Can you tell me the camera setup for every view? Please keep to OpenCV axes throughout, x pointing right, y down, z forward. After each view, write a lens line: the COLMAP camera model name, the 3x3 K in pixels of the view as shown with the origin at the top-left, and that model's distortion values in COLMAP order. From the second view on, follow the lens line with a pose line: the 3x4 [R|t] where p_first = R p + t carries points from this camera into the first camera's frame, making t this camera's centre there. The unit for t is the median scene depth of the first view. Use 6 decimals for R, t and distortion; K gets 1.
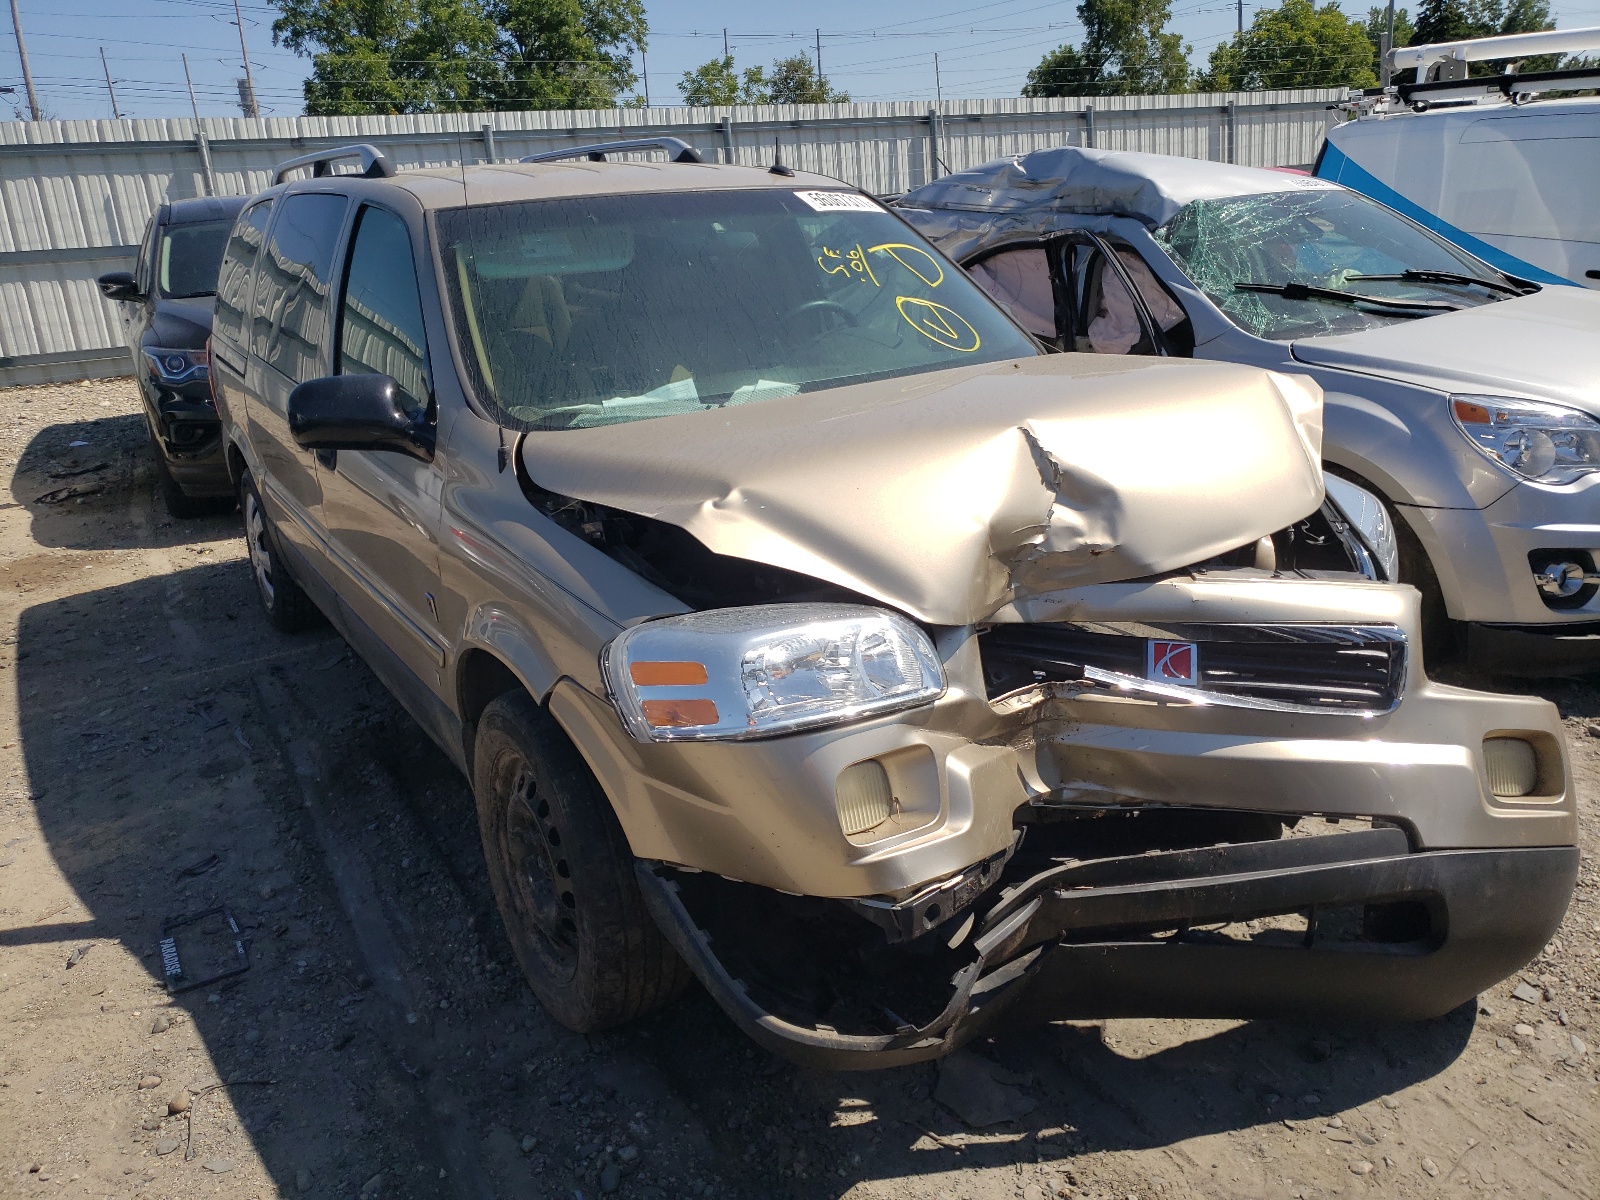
lens RADIAL K [[1218.3, 0, 800.0], [0, 1218.3, 600.0], [0, 0, 1]] dist [0.027442, 0.000228]
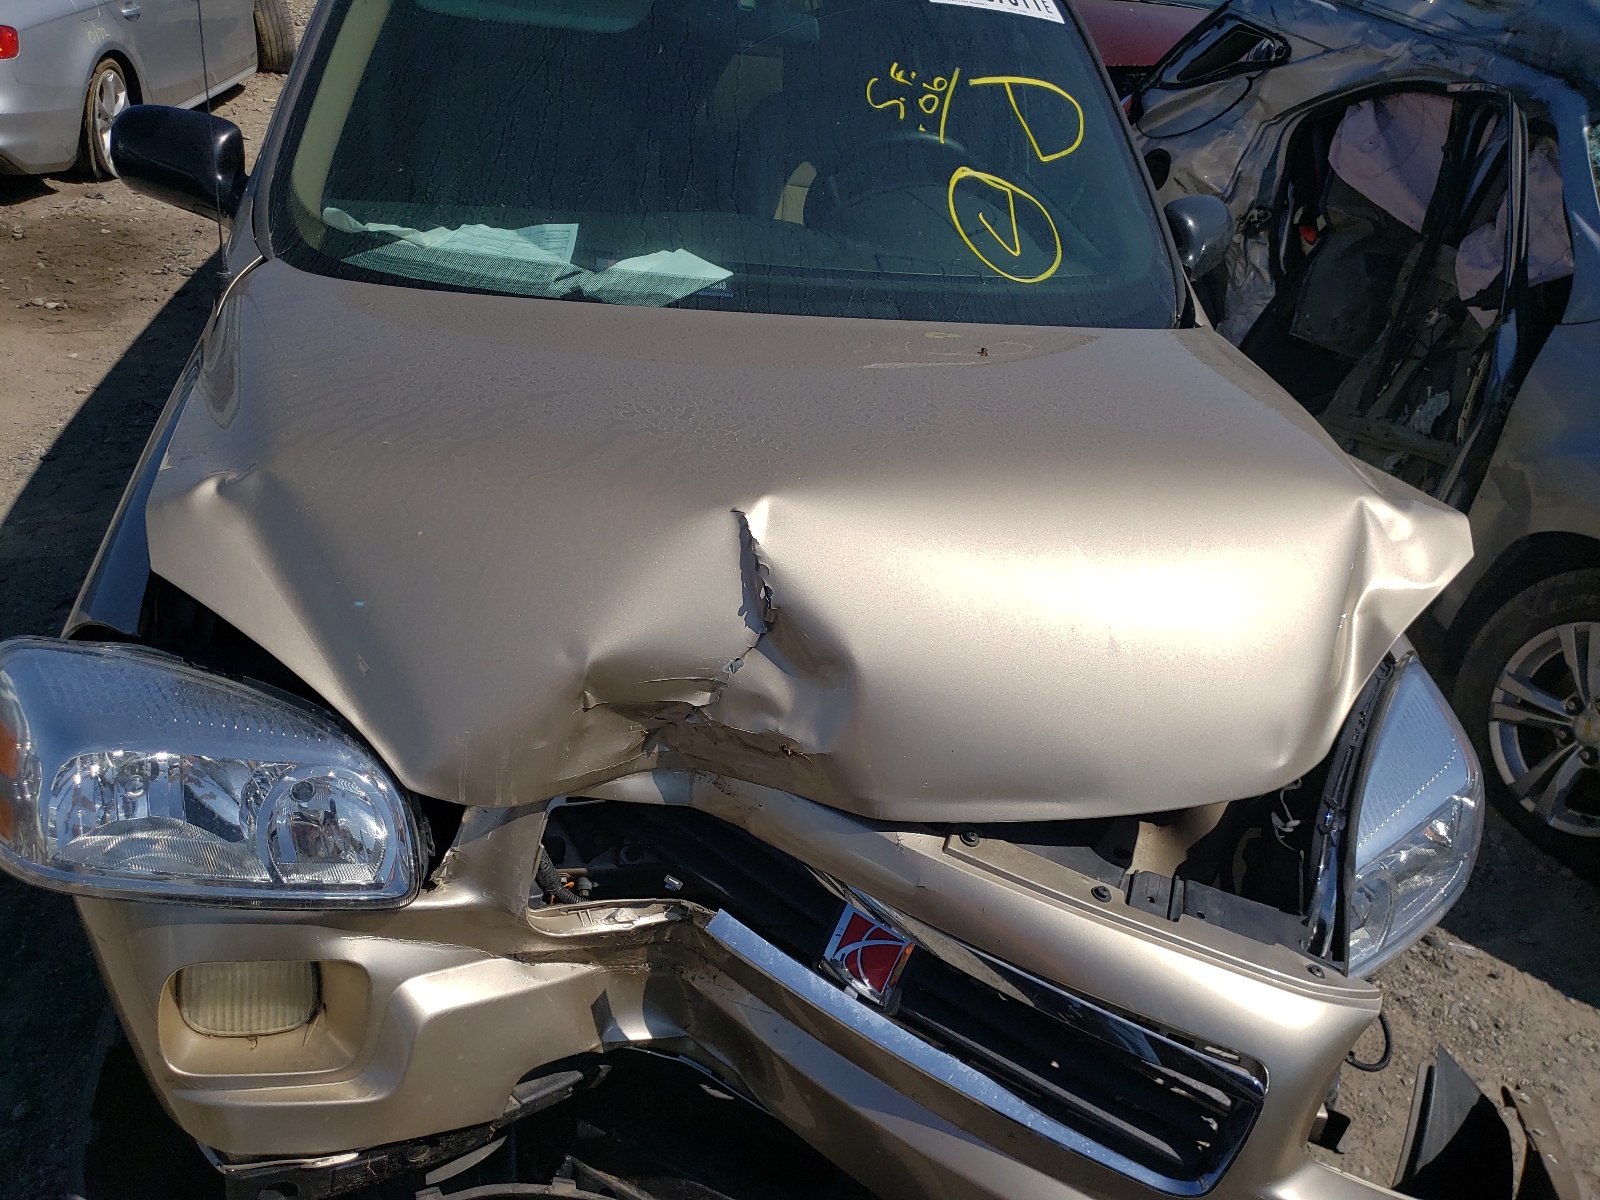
lens RADIAL K [[1234.2, 0, 800.0], [0, 1234.2, 600.0], [0, 0, 1]] dist [0.000490, -0.003007]
pose [[0.898783, 0.343769, -0.272050, 0.368461], [-0.276294, 0.925990, 0.257300, -0.250854], [0.340368, -0.156091, 0.927246, 0.439764]]
